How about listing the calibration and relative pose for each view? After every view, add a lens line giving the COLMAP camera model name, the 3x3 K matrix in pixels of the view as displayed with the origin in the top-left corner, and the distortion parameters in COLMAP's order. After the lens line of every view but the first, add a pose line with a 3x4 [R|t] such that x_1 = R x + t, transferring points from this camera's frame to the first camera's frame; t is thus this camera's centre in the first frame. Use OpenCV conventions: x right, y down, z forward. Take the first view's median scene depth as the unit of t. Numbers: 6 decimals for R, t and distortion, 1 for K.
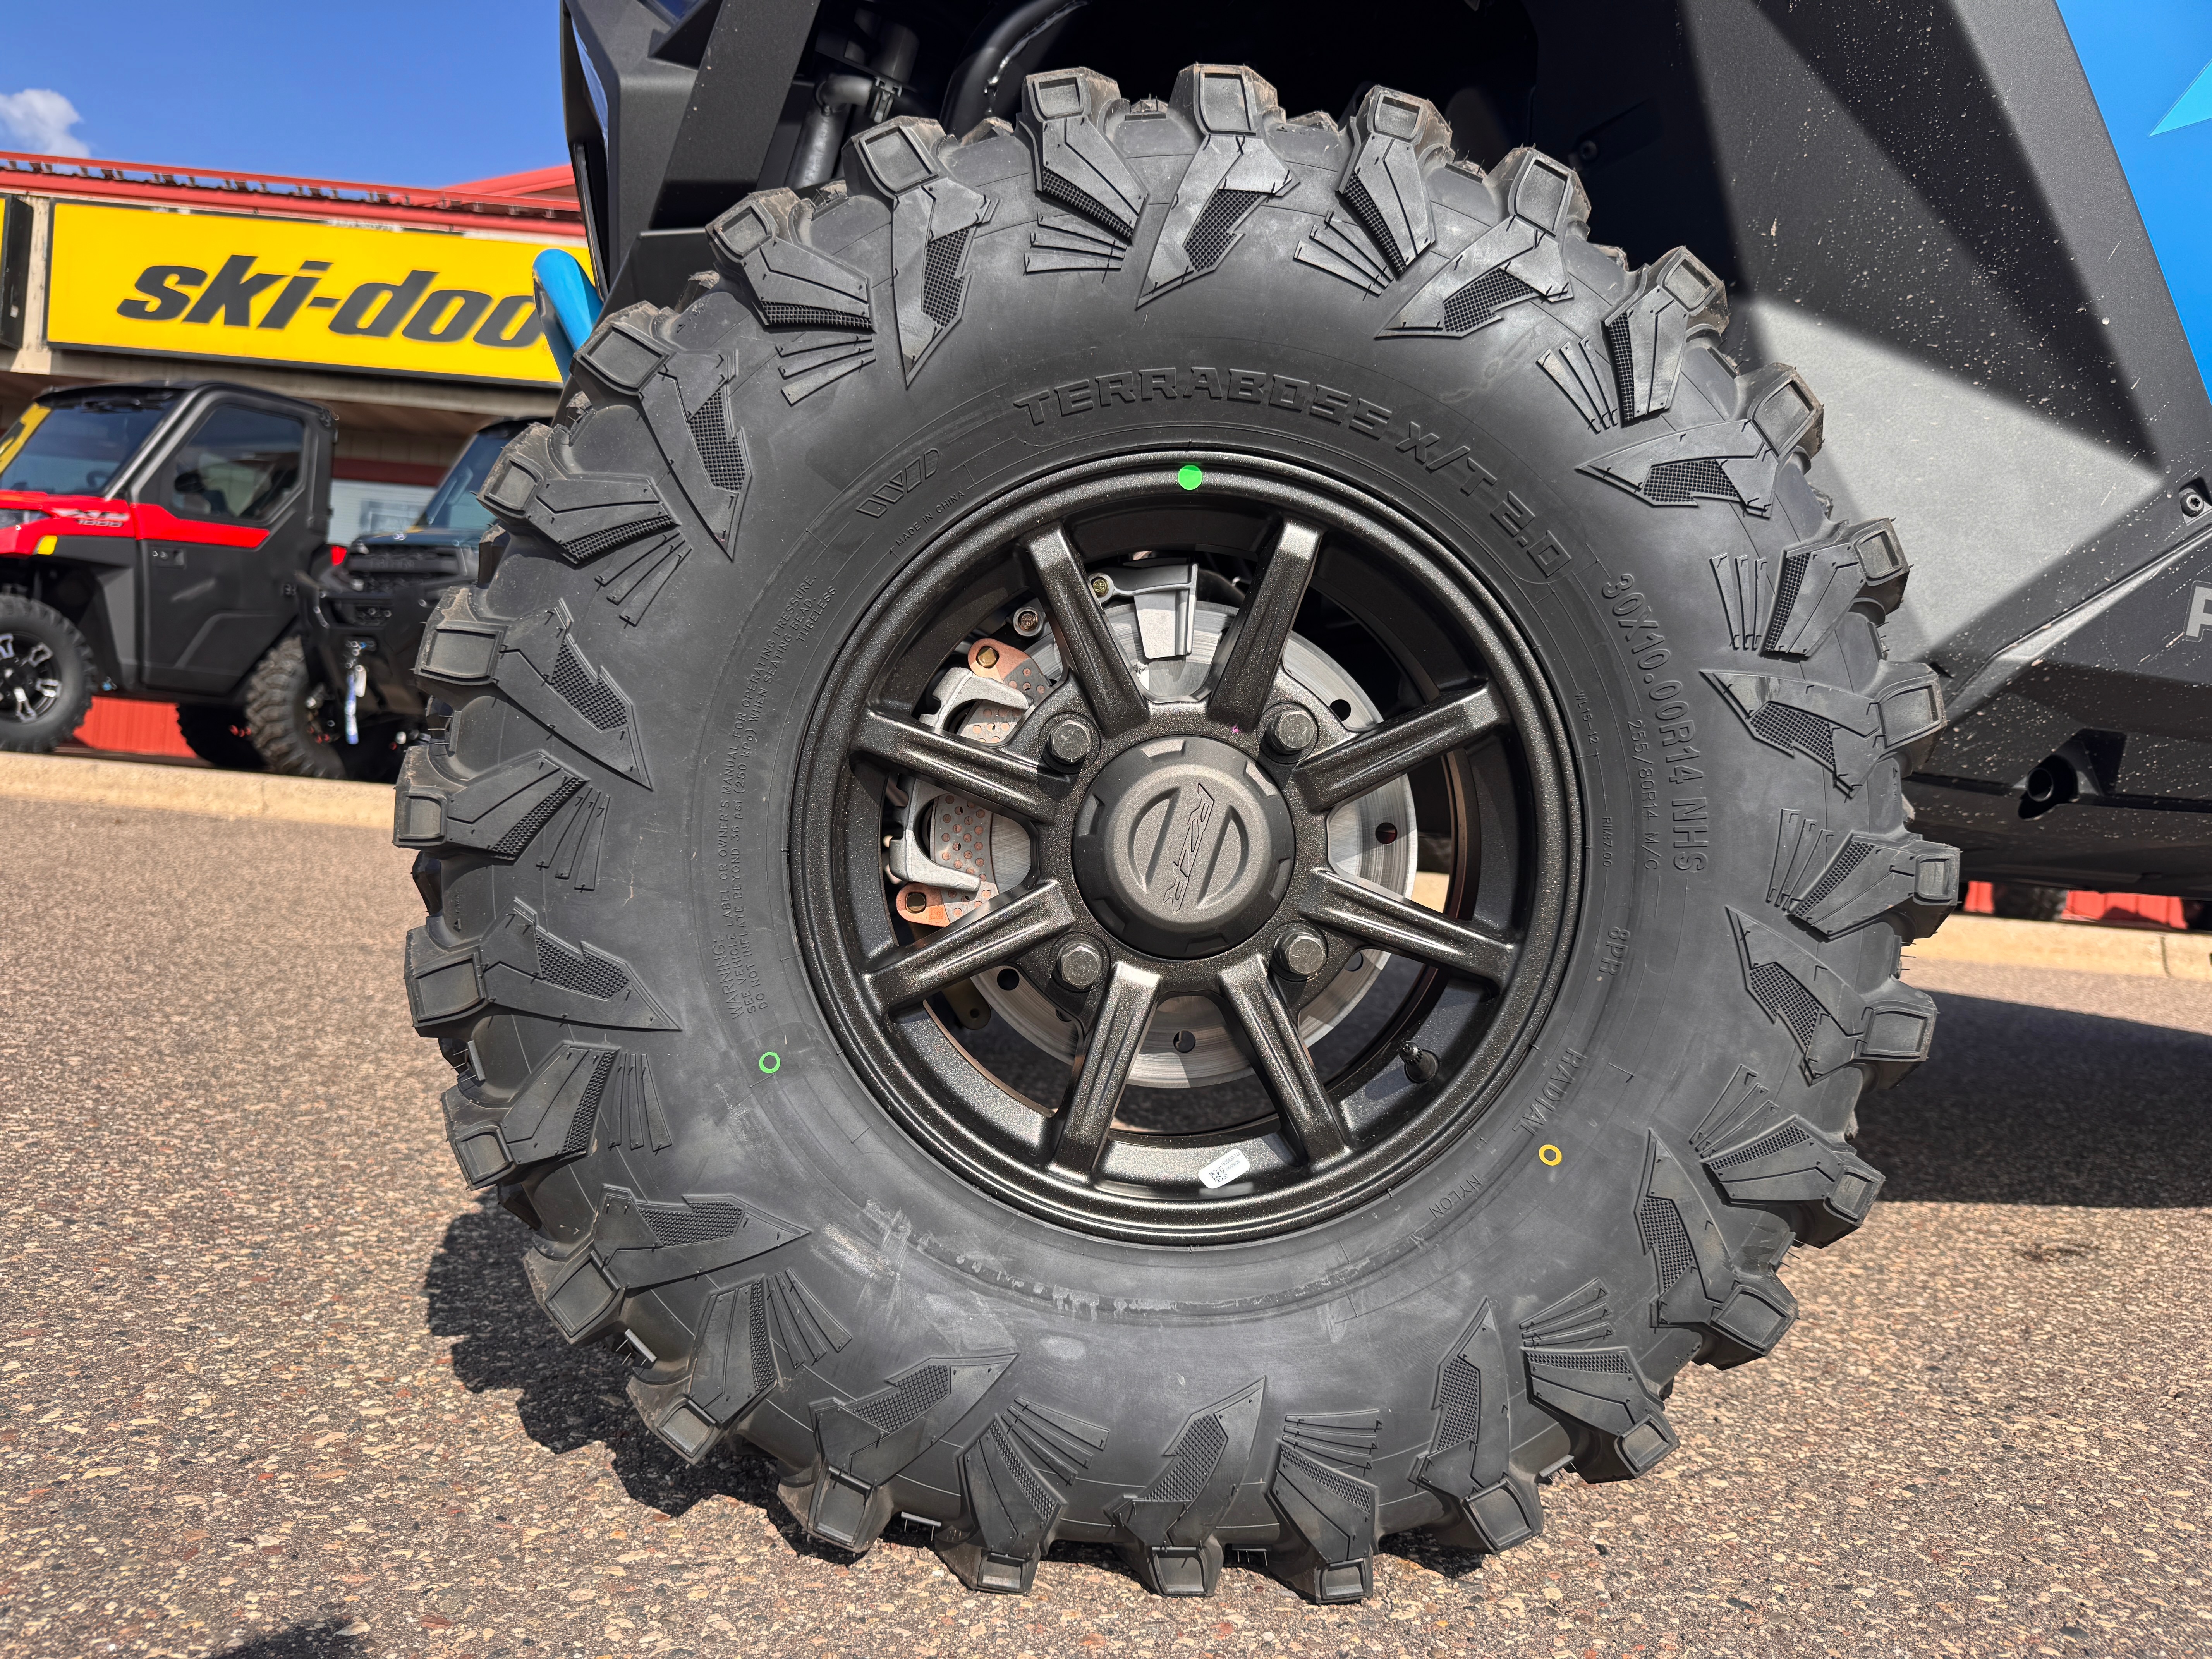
lens RADIAL K [[1611.9, 0, 1088.5], [0, 1611.9, 816.3], [0, 0, 1]] dist [0.012292, -0.019553]
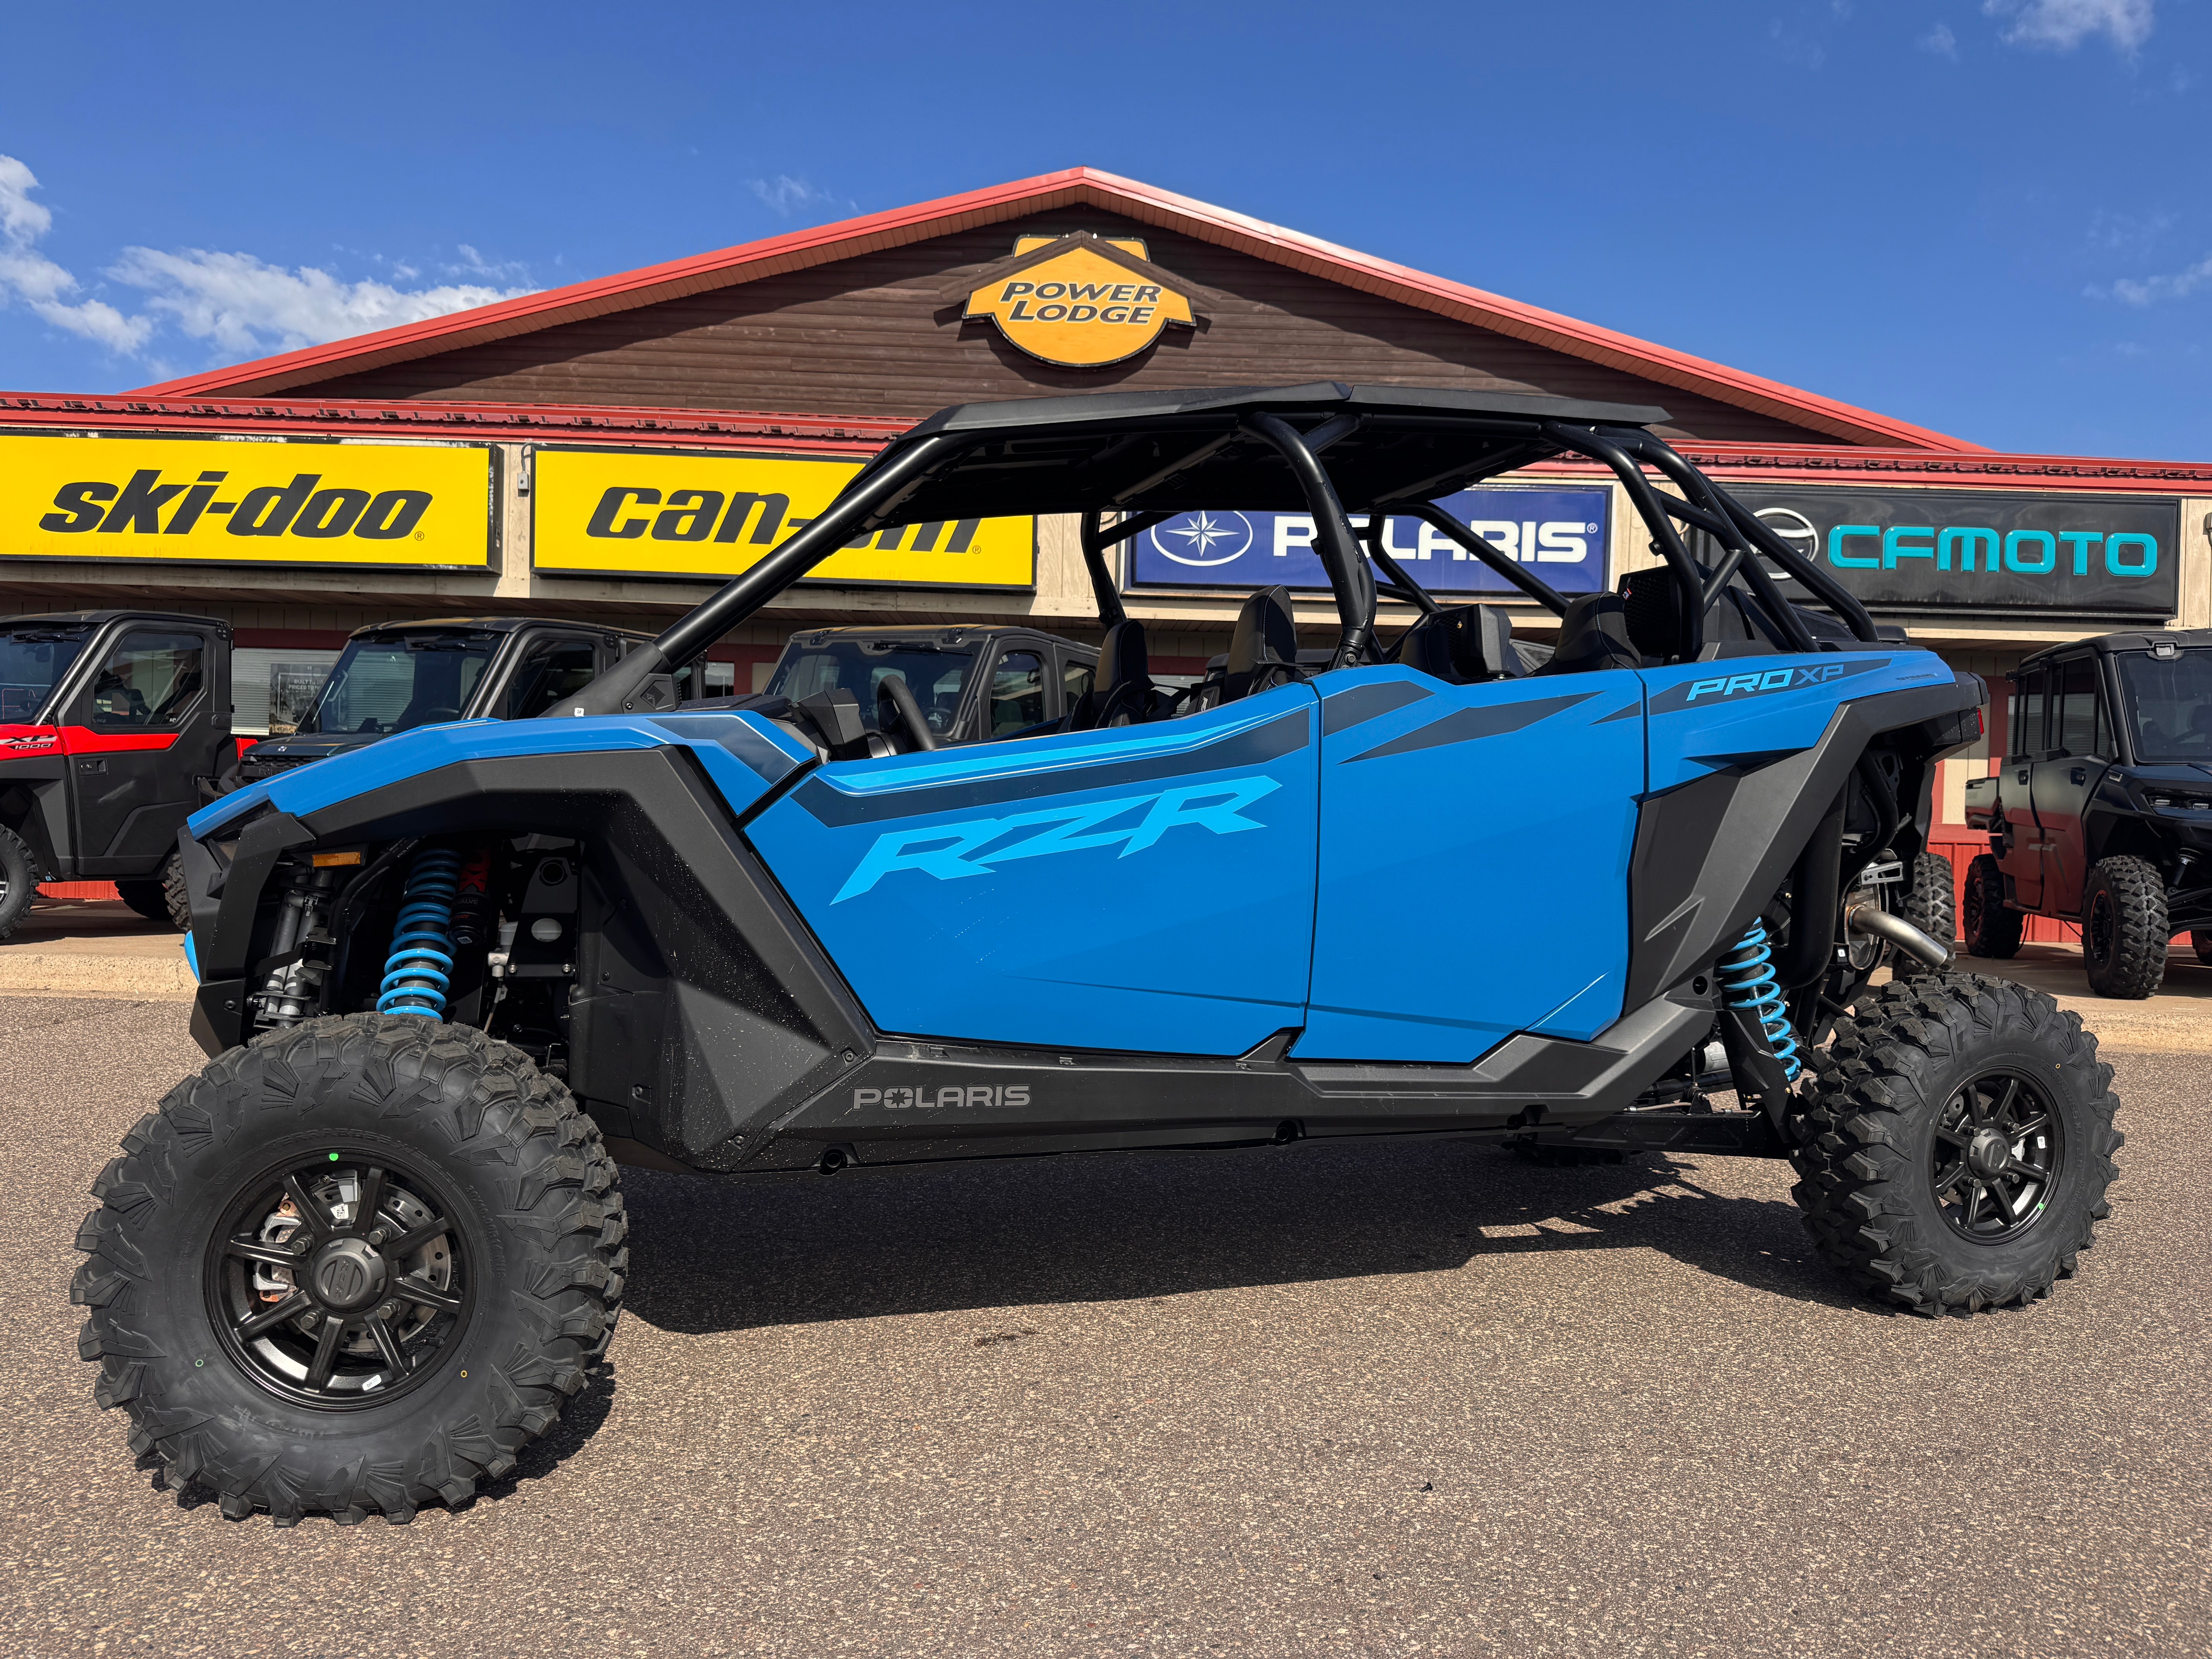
lens RADIAL K [[1611.9, 0, 1116.1], [0, 1611.9, 832.5], [0, 0, 1]] dist [0.012292, -0.019553]
pose [[0.997934, -0.060002, 0.022981, 1.067609], [0.059745, 0.998145, 0.011688, -0.547961], [-0.023640, -0.010291, 0.999668, -1.466885]]
